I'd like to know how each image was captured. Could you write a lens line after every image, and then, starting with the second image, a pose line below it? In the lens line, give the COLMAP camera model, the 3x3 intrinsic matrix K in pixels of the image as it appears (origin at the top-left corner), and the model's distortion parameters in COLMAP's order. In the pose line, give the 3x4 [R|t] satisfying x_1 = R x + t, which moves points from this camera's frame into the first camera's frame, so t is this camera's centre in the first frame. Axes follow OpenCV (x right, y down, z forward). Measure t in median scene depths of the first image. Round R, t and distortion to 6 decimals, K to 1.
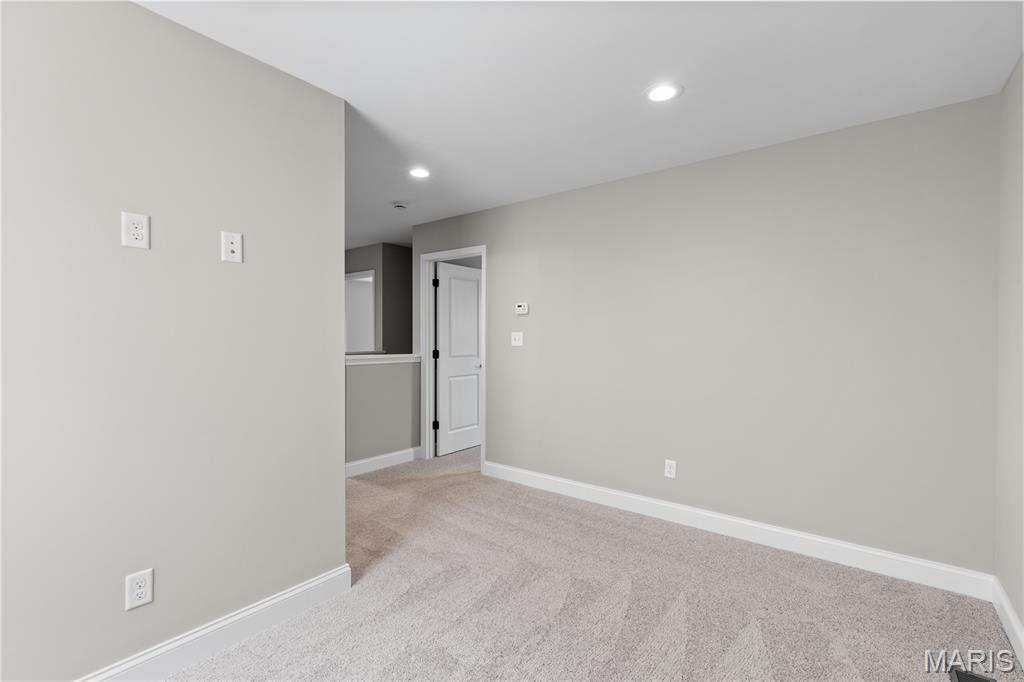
lens RADIAL K [[467.6, 0, 510.2], [0, 467.6, 333.0], [0, 0, 1]] dist [0.020348, 0.000159]
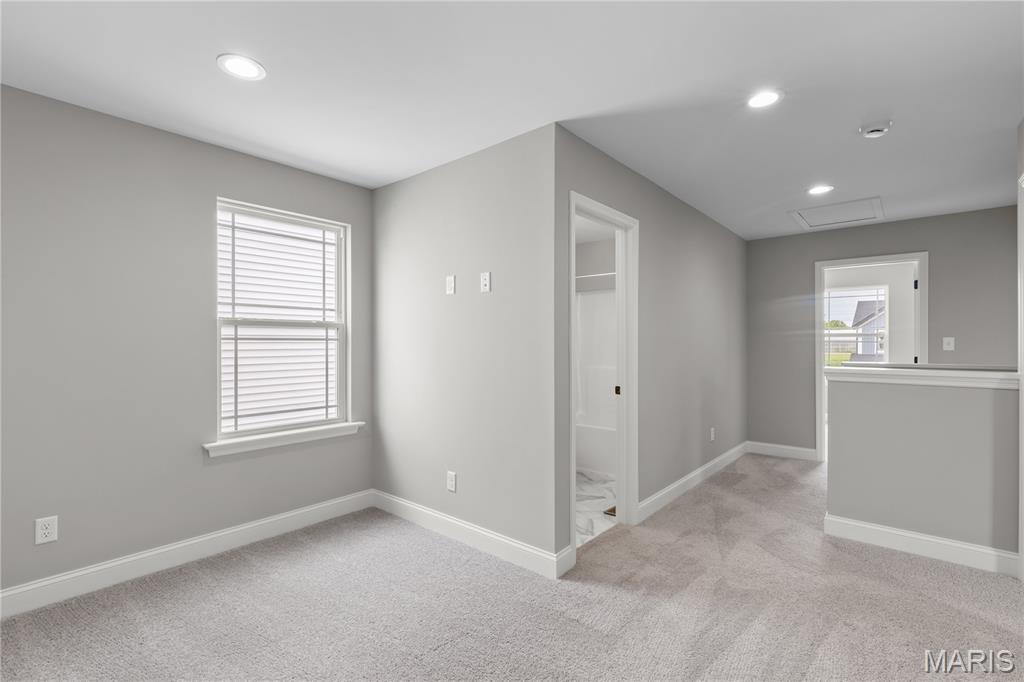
lens RADIAL K [[467.6, 0, 516.0], [0, 467.6, 343.3], [0, 0, 1]] dist [0.020348, 0.000159]
pose [[-0.049604, -0.014774, -0.998660, 0.459659], [0.011164, 0.999820, -0.015346, 0.017844], [0.998707, -0.011910, -0.049431, 0.612221]]
